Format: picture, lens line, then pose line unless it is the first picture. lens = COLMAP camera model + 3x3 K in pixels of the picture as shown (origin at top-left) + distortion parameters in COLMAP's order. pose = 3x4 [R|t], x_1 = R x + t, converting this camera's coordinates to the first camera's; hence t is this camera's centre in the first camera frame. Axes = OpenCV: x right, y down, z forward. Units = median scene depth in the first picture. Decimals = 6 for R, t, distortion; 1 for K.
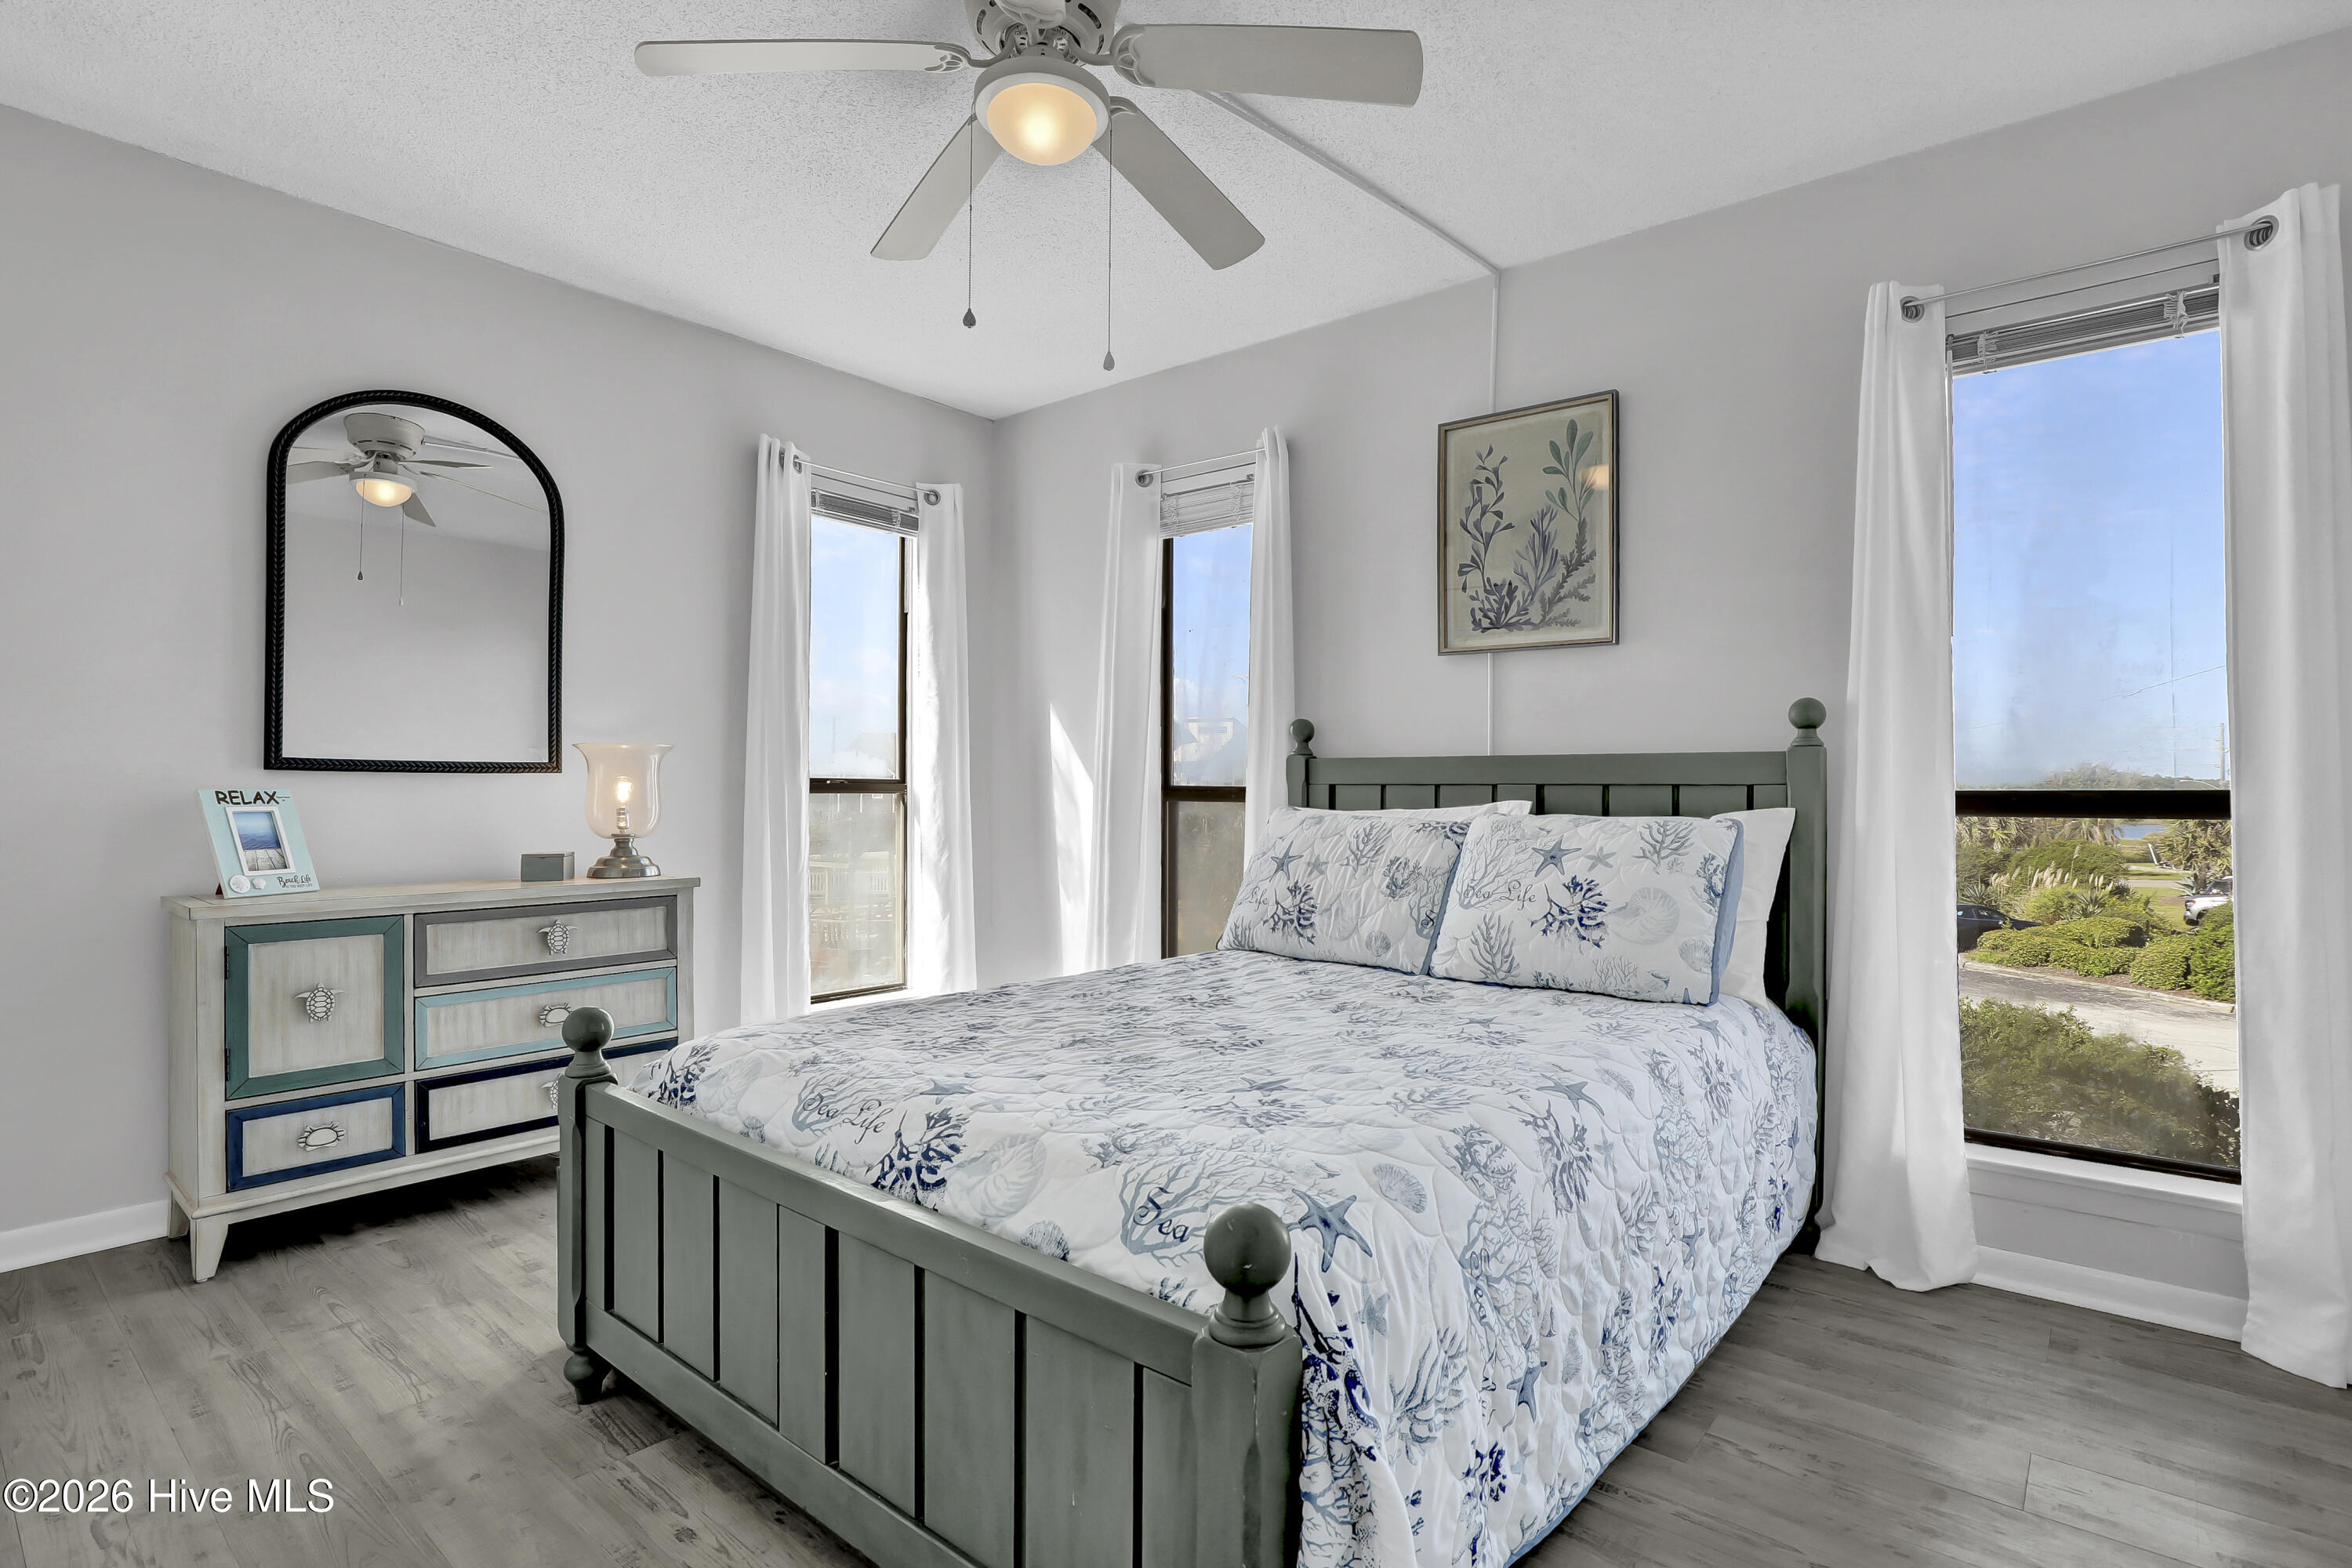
lens RADIAL K [[1126.9, 0, 1192.6], [0, 1126.9, 772.8], [0, 0, 1]] dist [-0.030070, 0.003731]
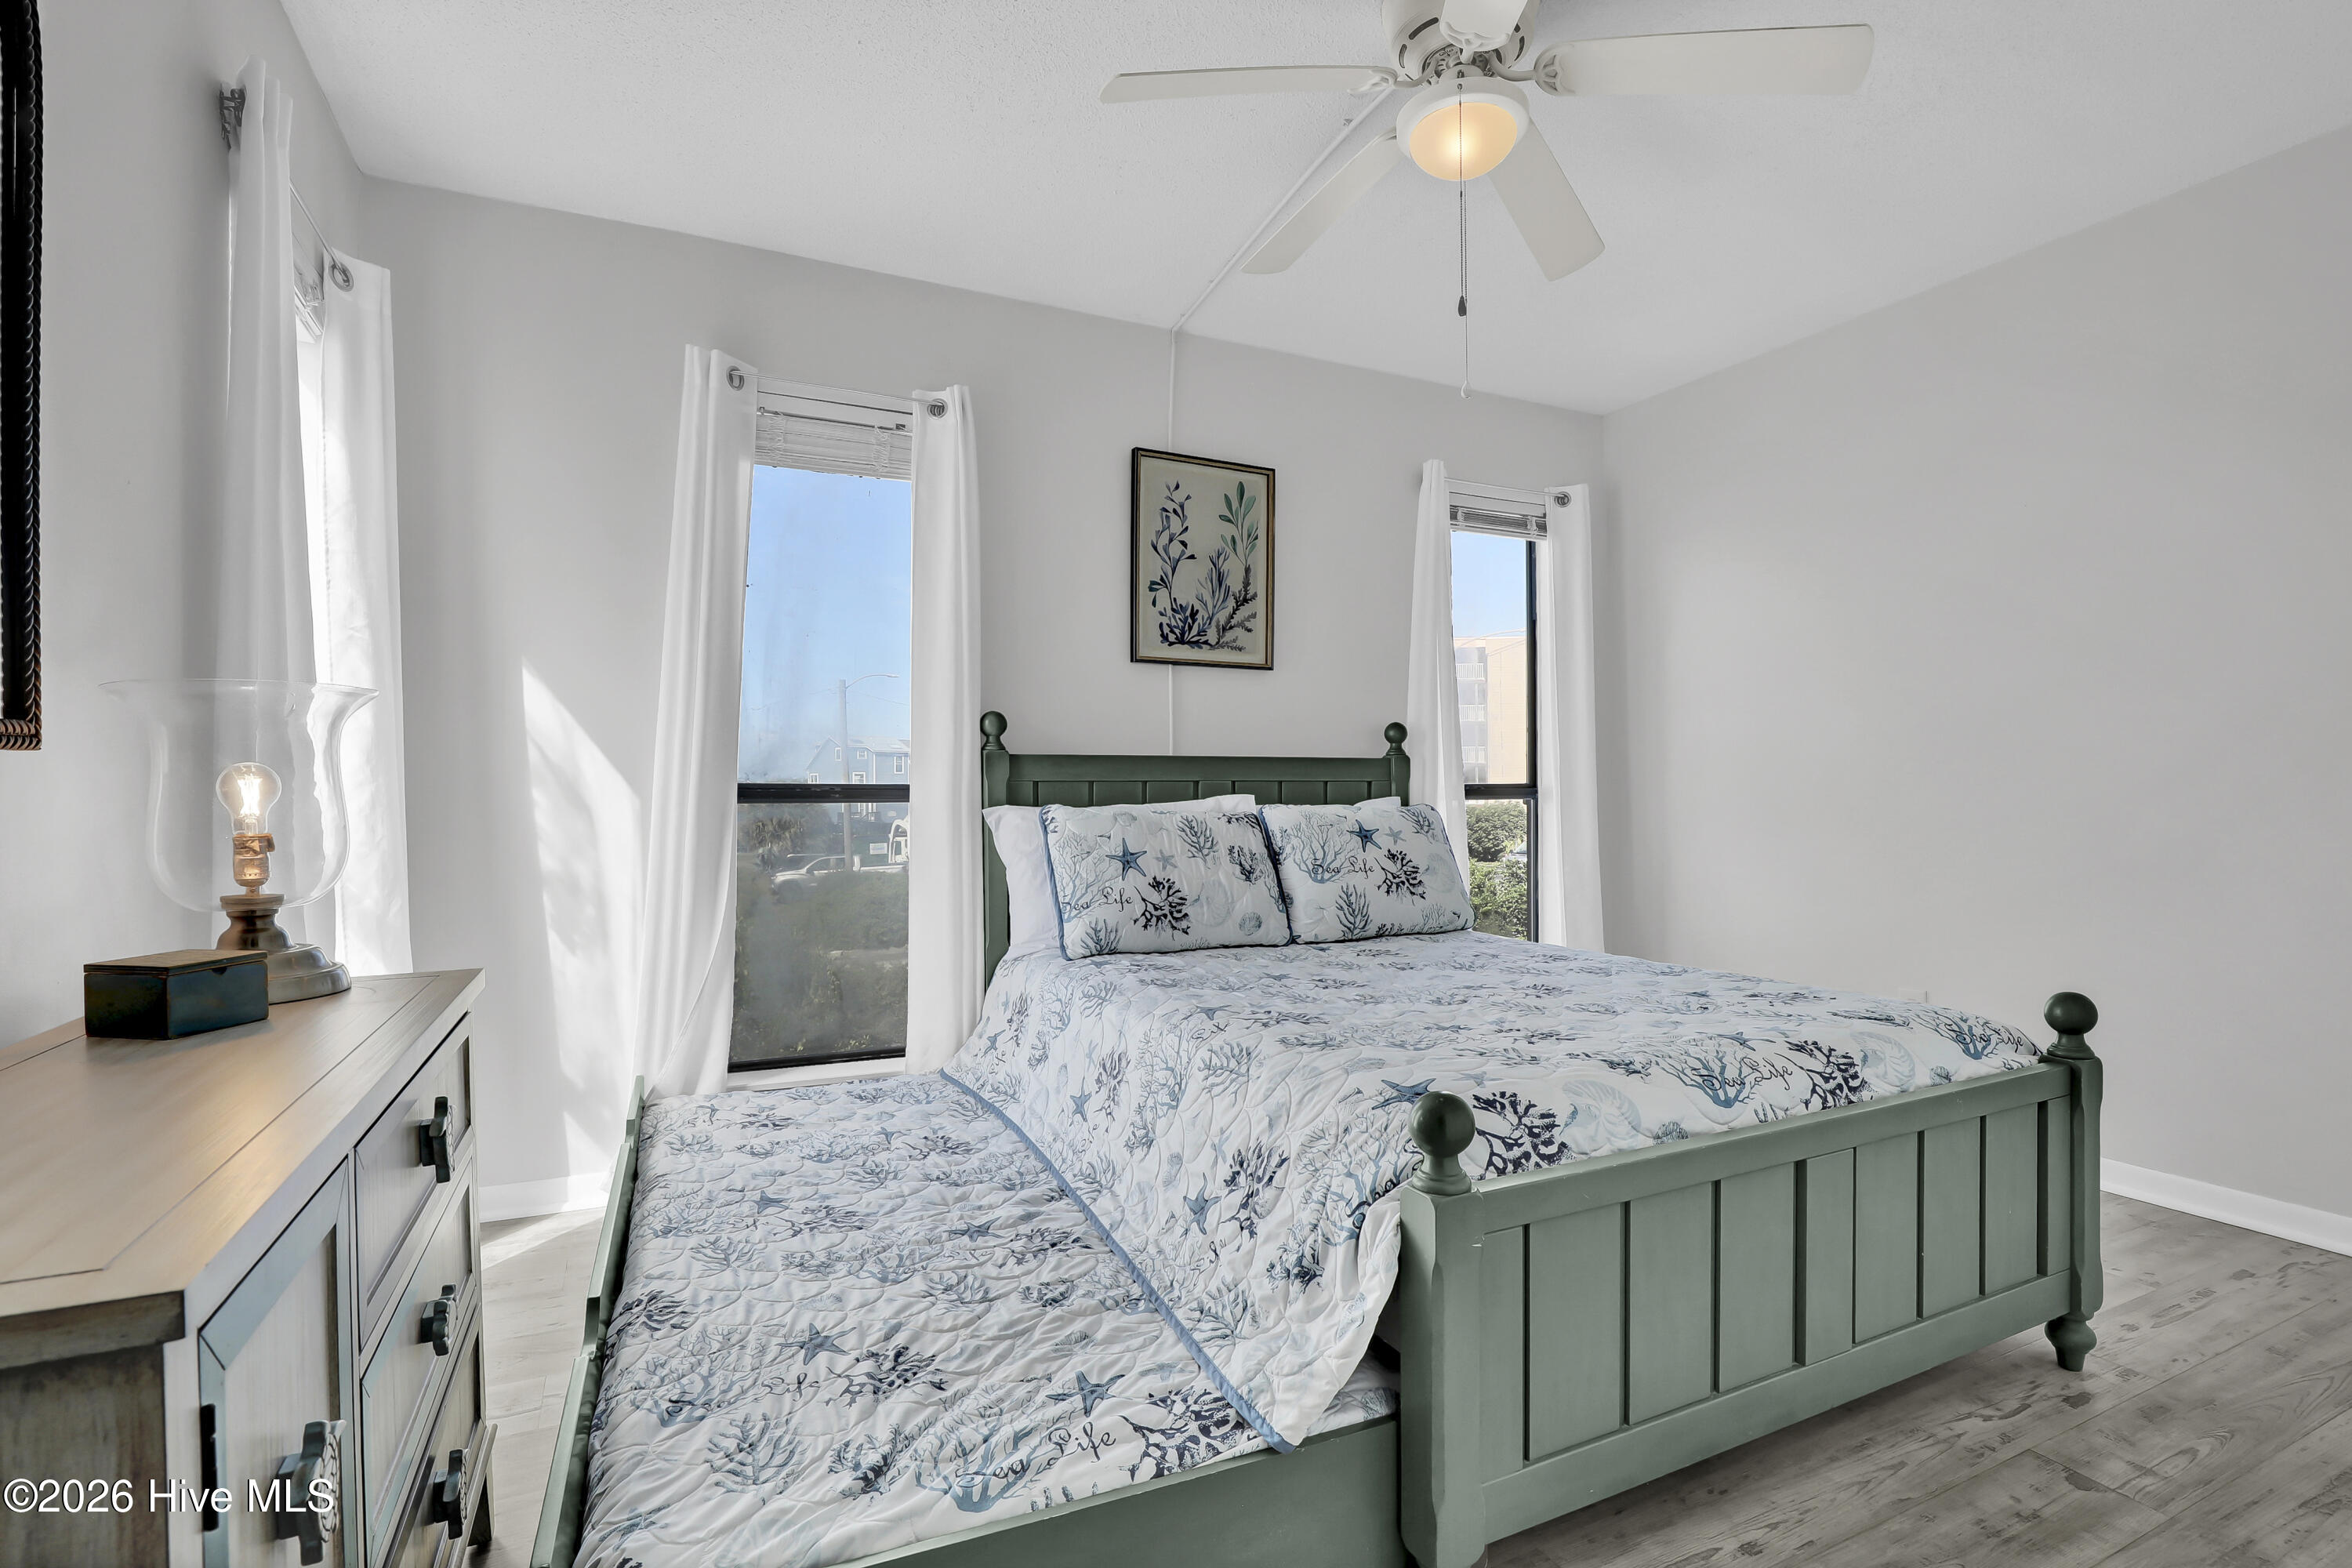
lens RADIAL K [[1126.9, 0, 1196.0], [0, 1126.9, 777.1], [0, 0, 1]] dist [-0.030070, 0.003731]
pose [[0.419744, 0.003237, 0.907637, -0.769540], [-0.008092, 0.999967, 0.000176, 0.006096], [-0.907607, -0.007418, 0.419756, 0.514345]]
